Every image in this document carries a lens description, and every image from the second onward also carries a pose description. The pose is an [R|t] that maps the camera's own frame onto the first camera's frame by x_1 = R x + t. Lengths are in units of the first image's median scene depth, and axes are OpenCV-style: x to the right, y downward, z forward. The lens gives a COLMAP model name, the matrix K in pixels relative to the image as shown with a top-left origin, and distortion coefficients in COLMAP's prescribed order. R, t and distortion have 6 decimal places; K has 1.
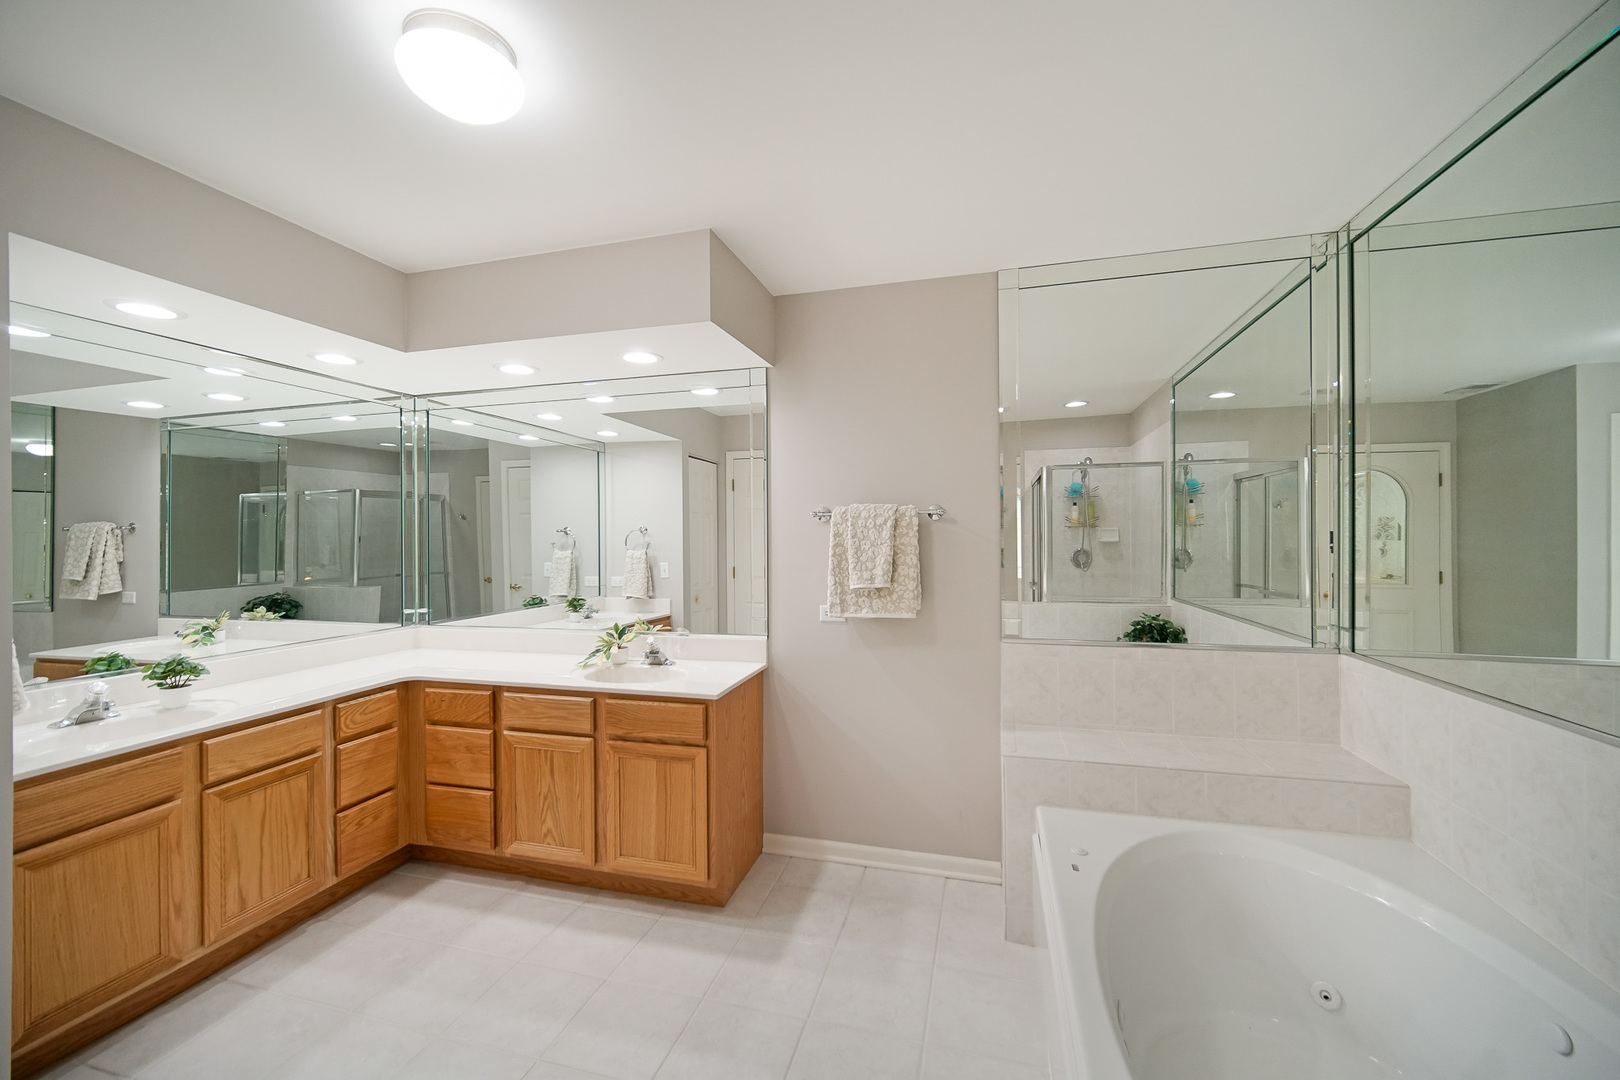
lens RADIAL K [[639.3, 0, 810.4], [0, 639.3, 539.1], [0, 0, 1]] dist [-0.003737, 0.001133]
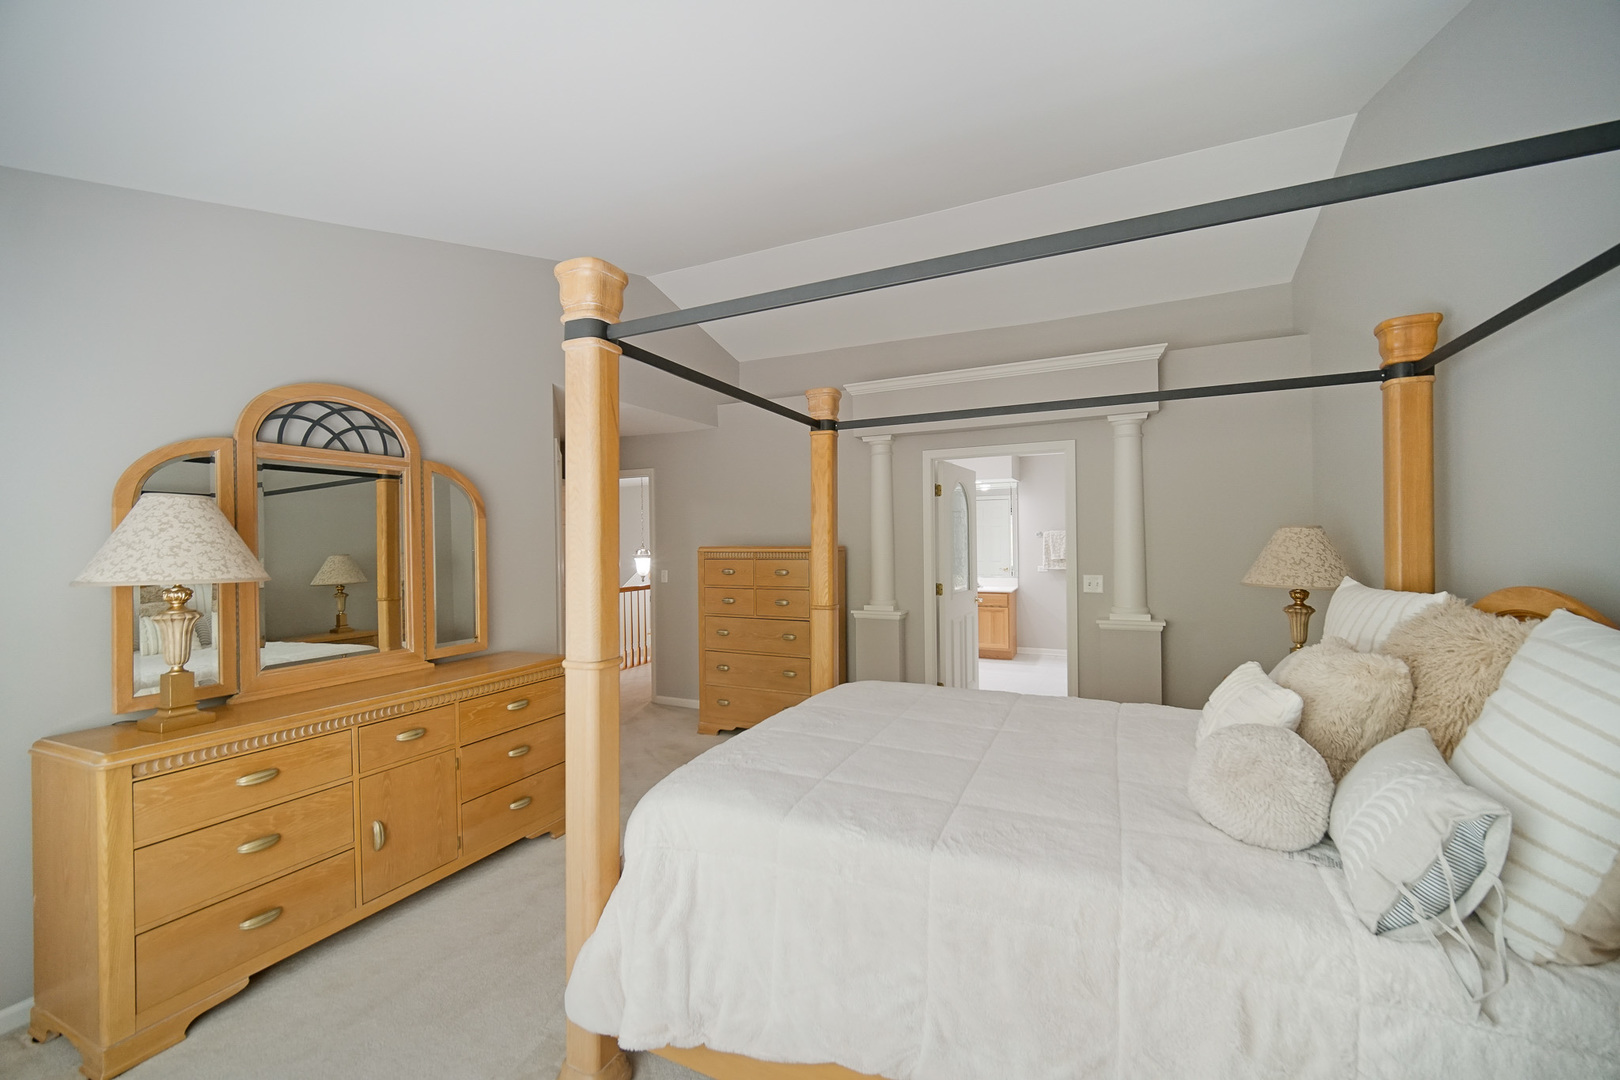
lens RADIAL K [[639.3, 0, 808.3], [0, 639.3, 541.7], [0, 0, 1]] dist [-0.003737, 0.001133]
pose [[0.986273, -0.001325, -0.165118, -0.532292], [0.001640, 0.999997, 0.001770, -0.011857], [0.165115, -0.002017, 0.986272, -2.000650]]
